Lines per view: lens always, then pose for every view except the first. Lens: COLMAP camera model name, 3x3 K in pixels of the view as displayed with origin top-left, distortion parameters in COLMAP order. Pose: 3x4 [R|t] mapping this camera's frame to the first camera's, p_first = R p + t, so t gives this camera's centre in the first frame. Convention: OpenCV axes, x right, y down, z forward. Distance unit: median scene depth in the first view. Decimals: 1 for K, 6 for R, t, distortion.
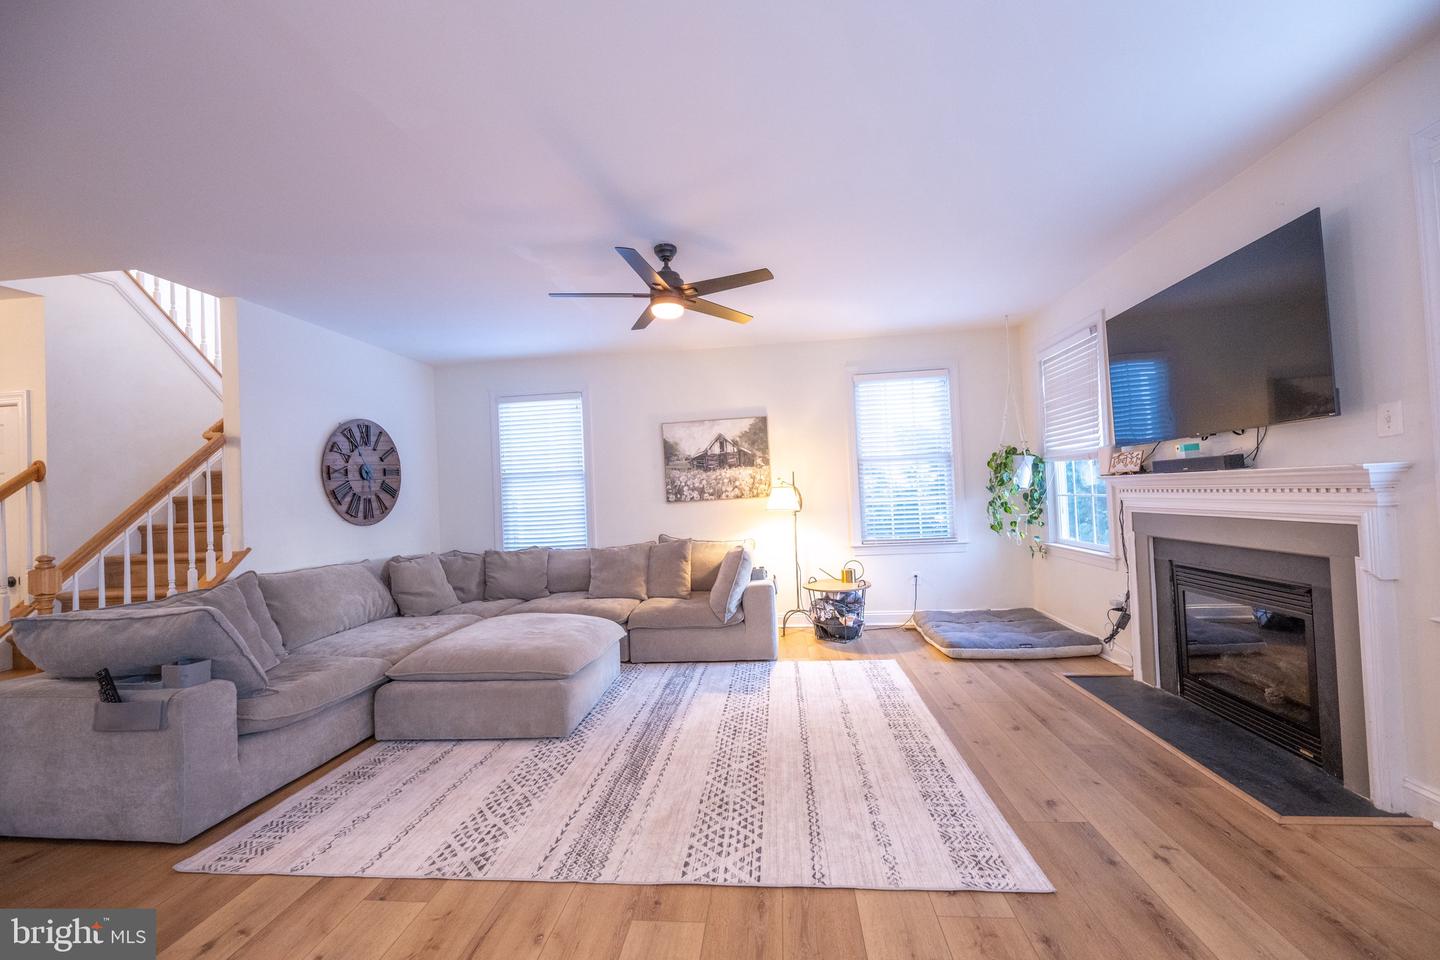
lens RADIAL K [[559.8, 0, 724.4], [0, 559.8, 487.4], [0, 0, 1]] dist [0.000419, -0.000104]
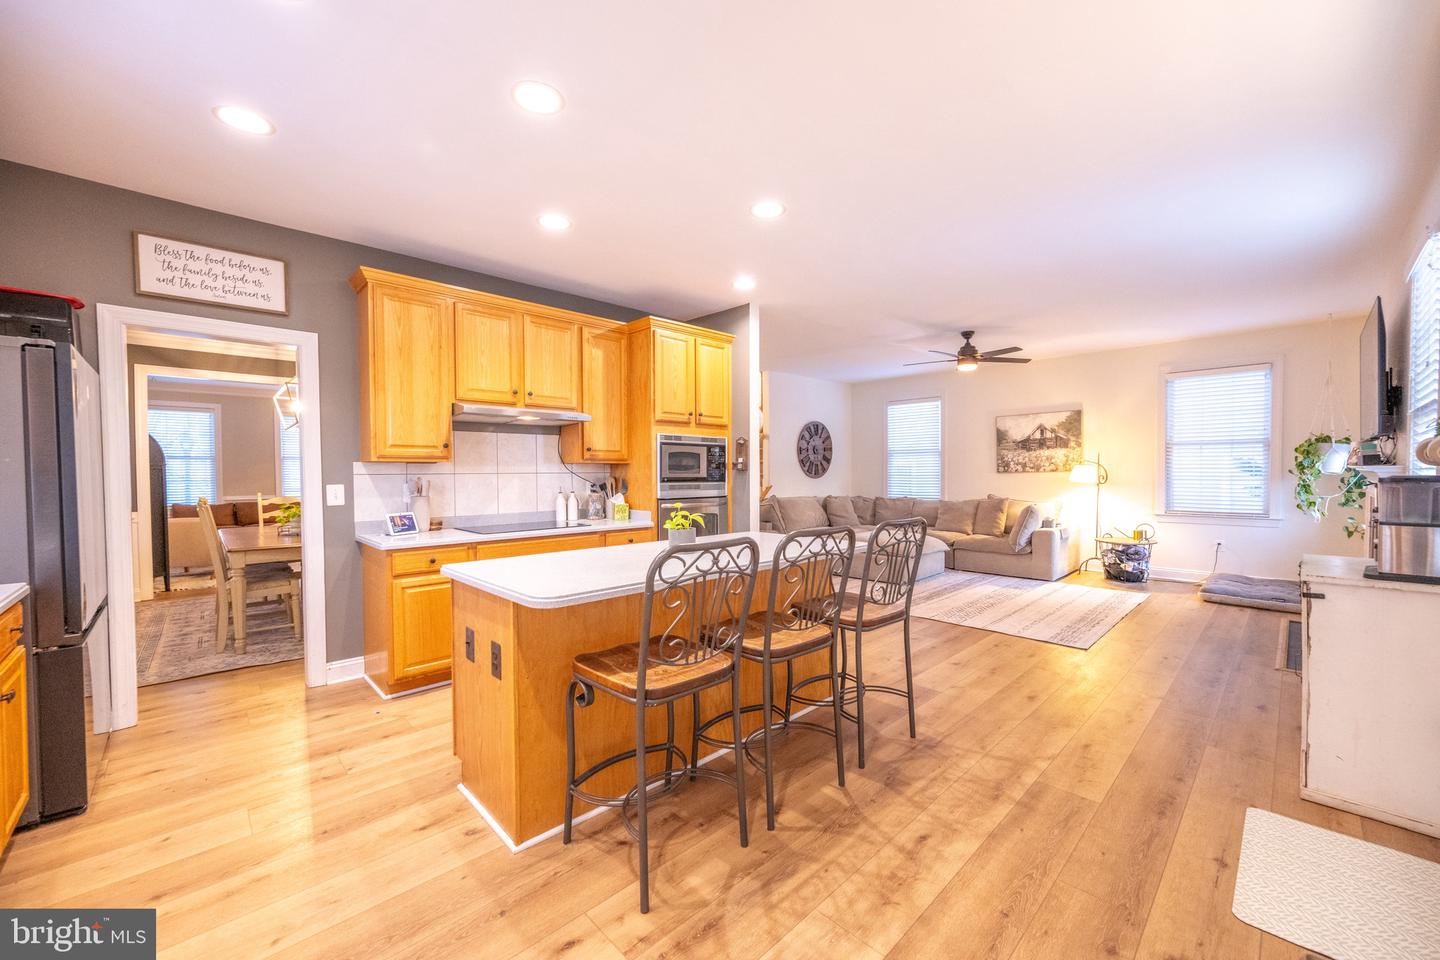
lens RADIAL K [[559.8, 0, 723.6], [0, 559.8, 482.3], [0, 0, 1]] dist [0.000419, -0.000104]
pose [[0.761551, 0.051652, -0.646043, 0.316767], [-0.015726, 0.997998, 0.061254, -0.027037], [0.647914, -0.036489, 0.760839, -0.588271]]
